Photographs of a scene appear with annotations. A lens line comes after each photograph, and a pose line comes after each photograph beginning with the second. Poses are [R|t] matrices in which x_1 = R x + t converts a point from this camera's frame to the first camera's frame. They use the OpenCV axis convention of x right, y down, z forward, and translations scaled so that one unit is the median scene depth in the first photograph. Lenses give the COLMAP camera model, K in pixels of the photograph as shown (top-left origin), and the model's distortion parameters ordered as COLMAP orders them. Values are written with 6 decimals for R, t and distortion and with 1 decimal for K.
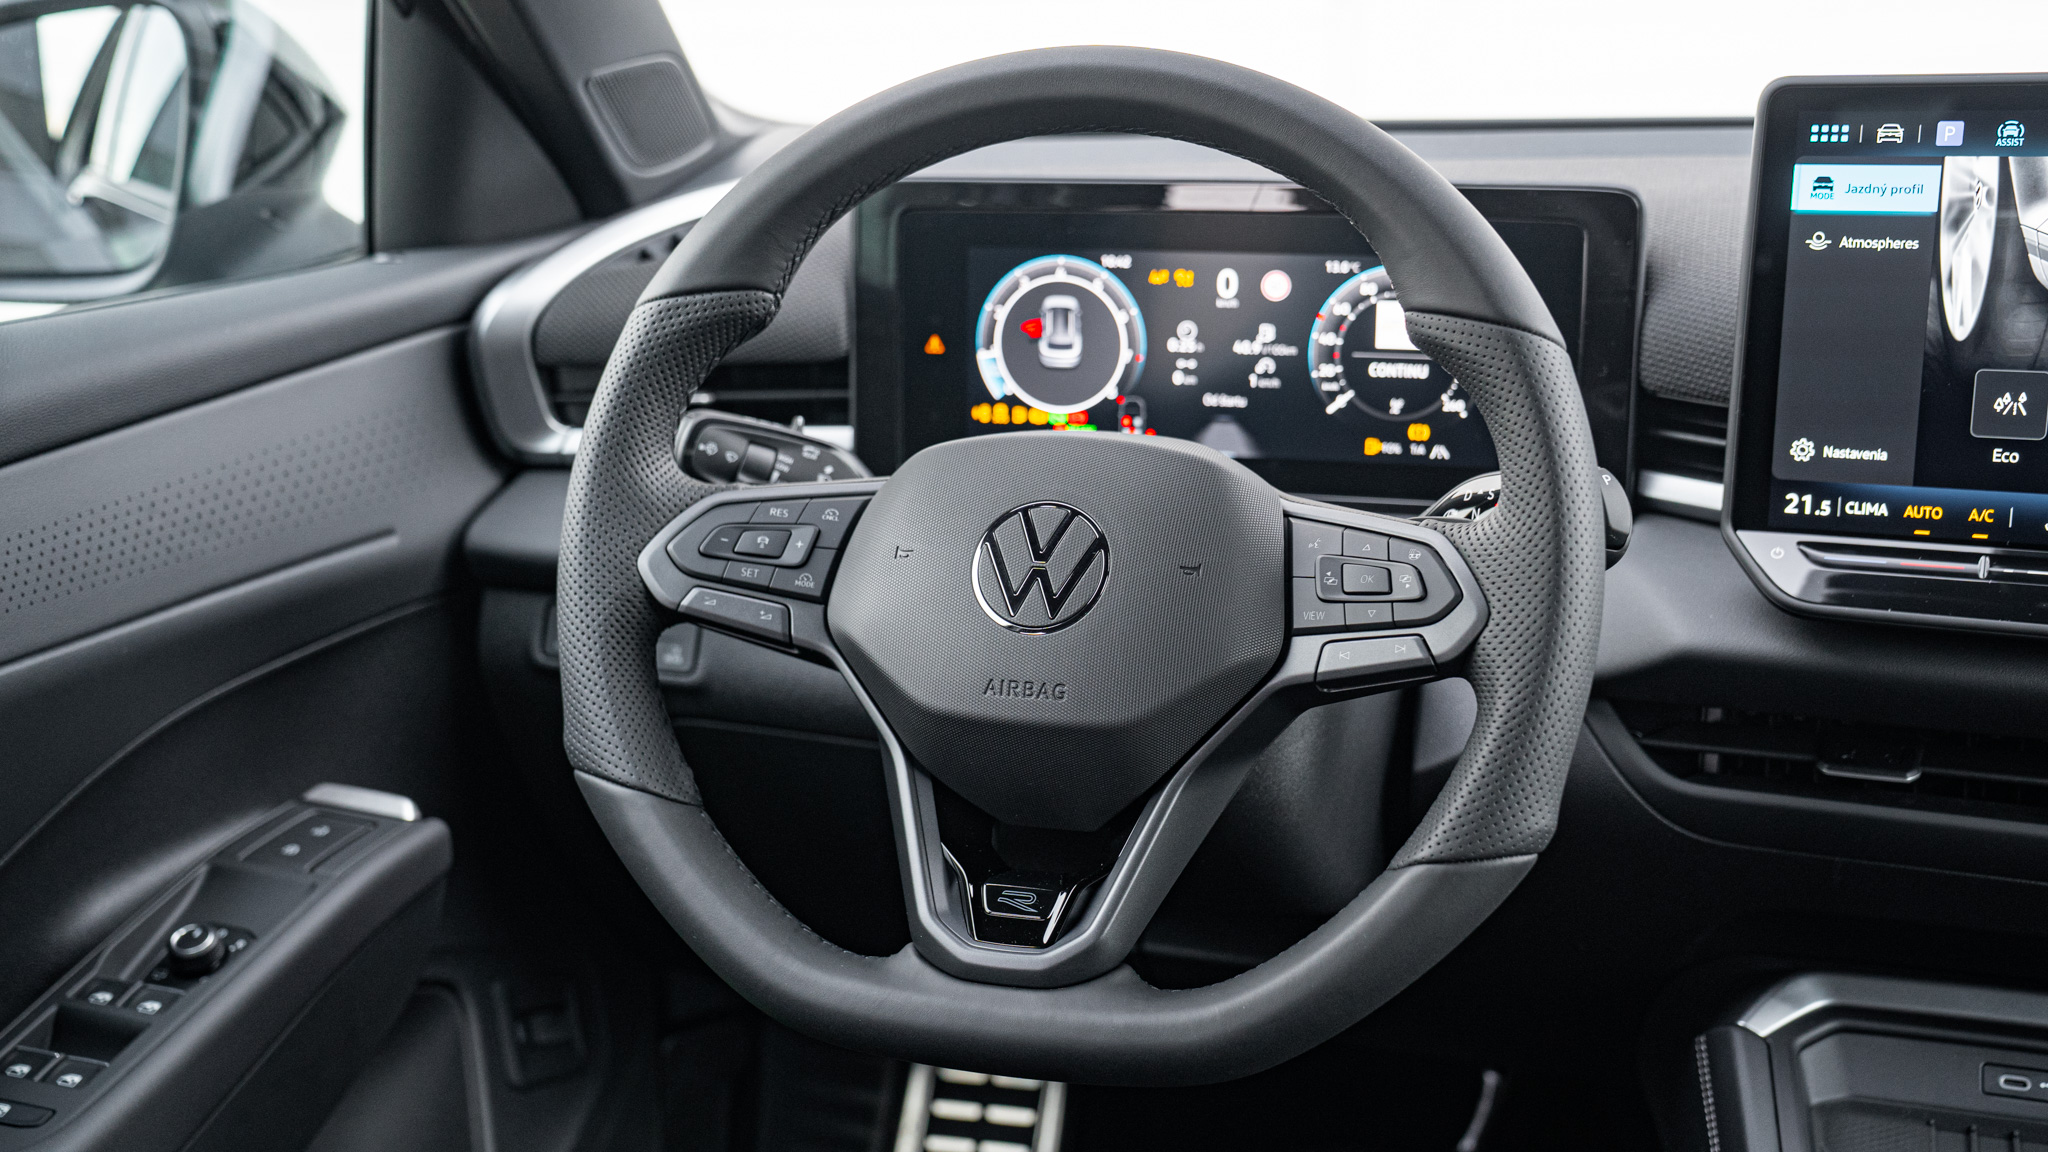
lens RADIAL K [[2552.0, 0, 995.9], [0, 2552.0, 578.1], [0, 0, 1]] dist [0.088906, 0.099203]
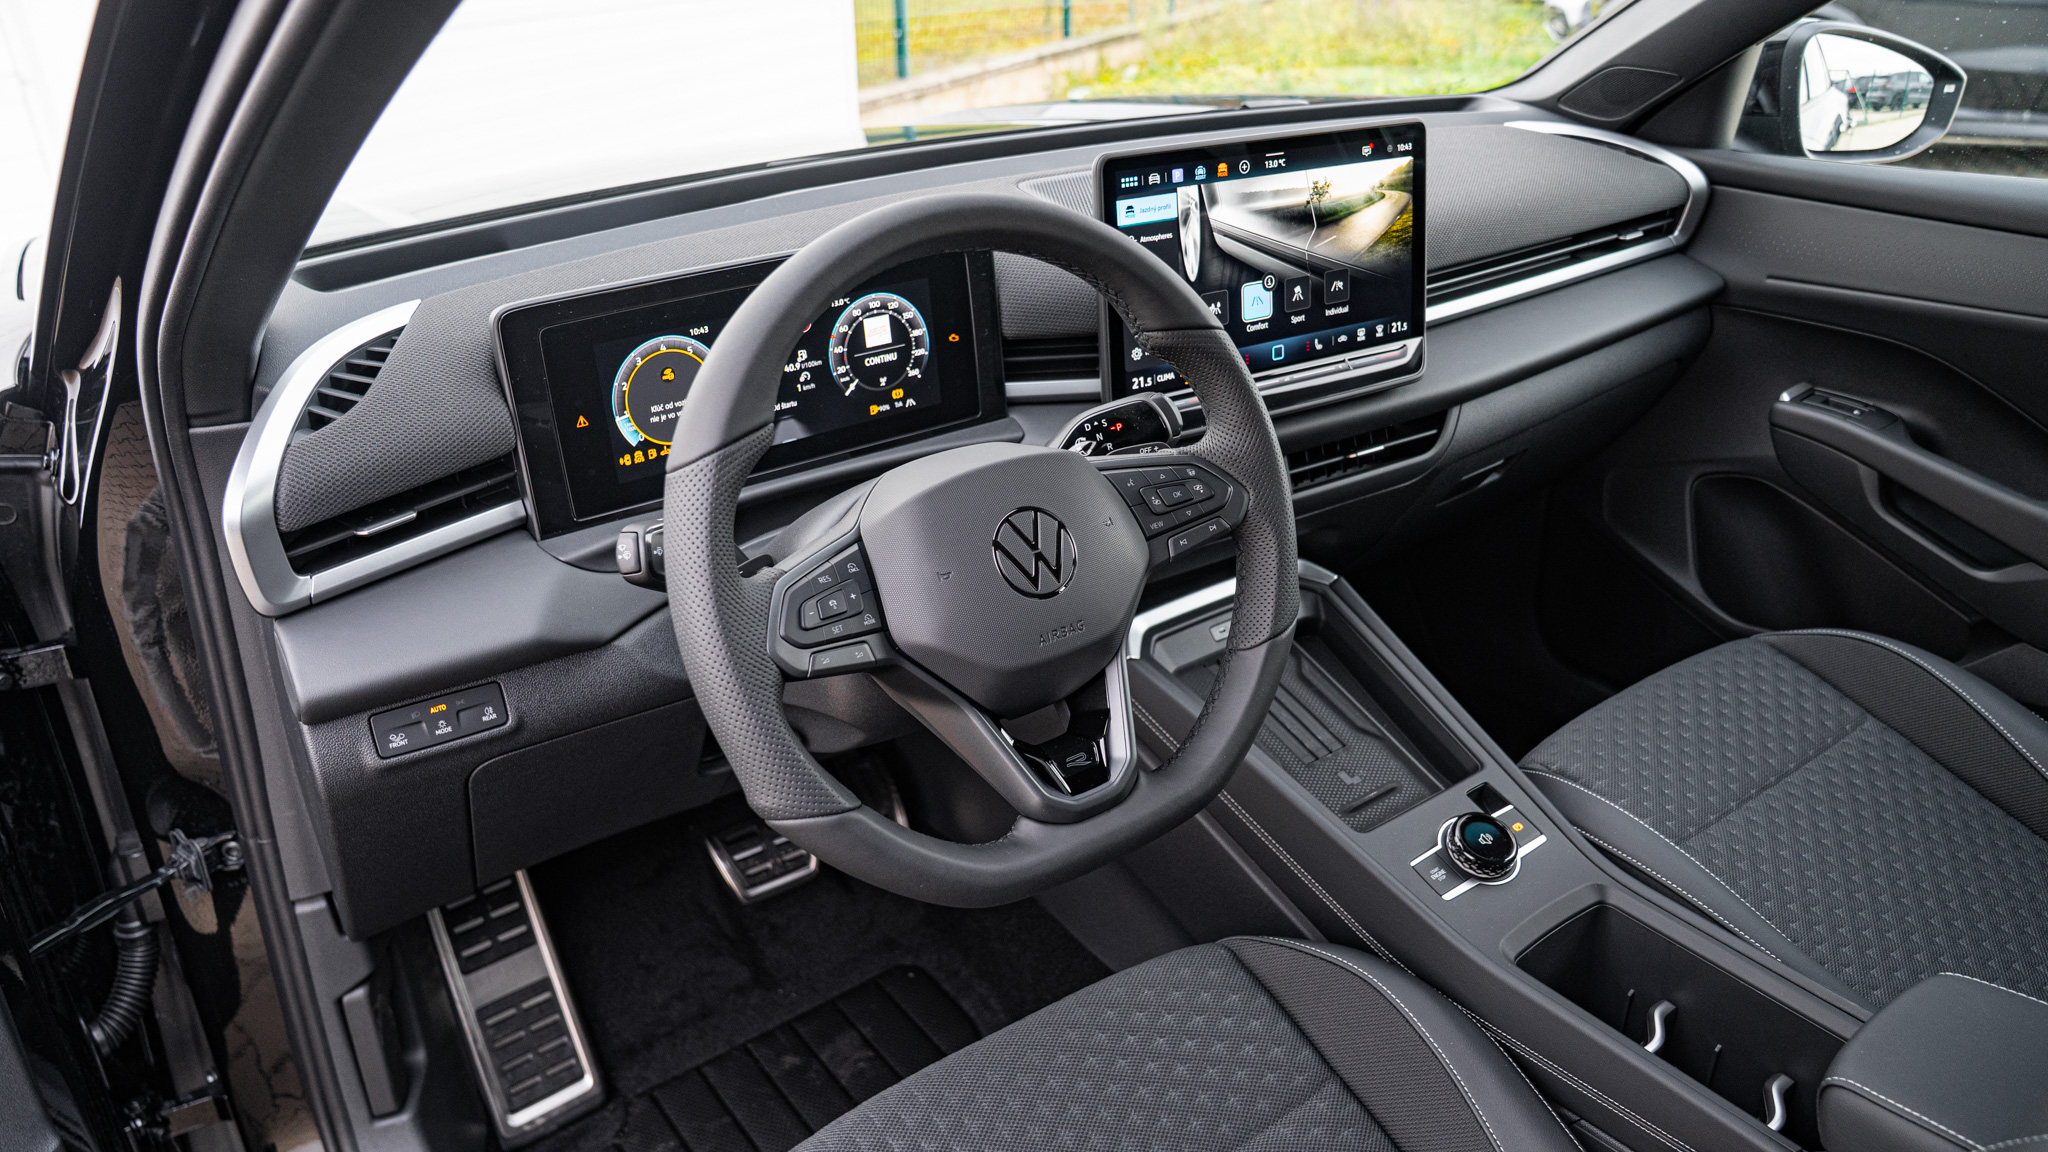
lens RADIAL K [[1423.0, 0, 1019.0], [0, 1423.0, 585.2], [0, 0, 1]] dist [-0.134737, 0.099116]
pose [[0.602437, -0.350237, 0.717220, -0.518686], [0.220167, 0.936640, 0.272454, -0.188616], [-0.767200, -0.006228, 0.641378, 0.414673]]
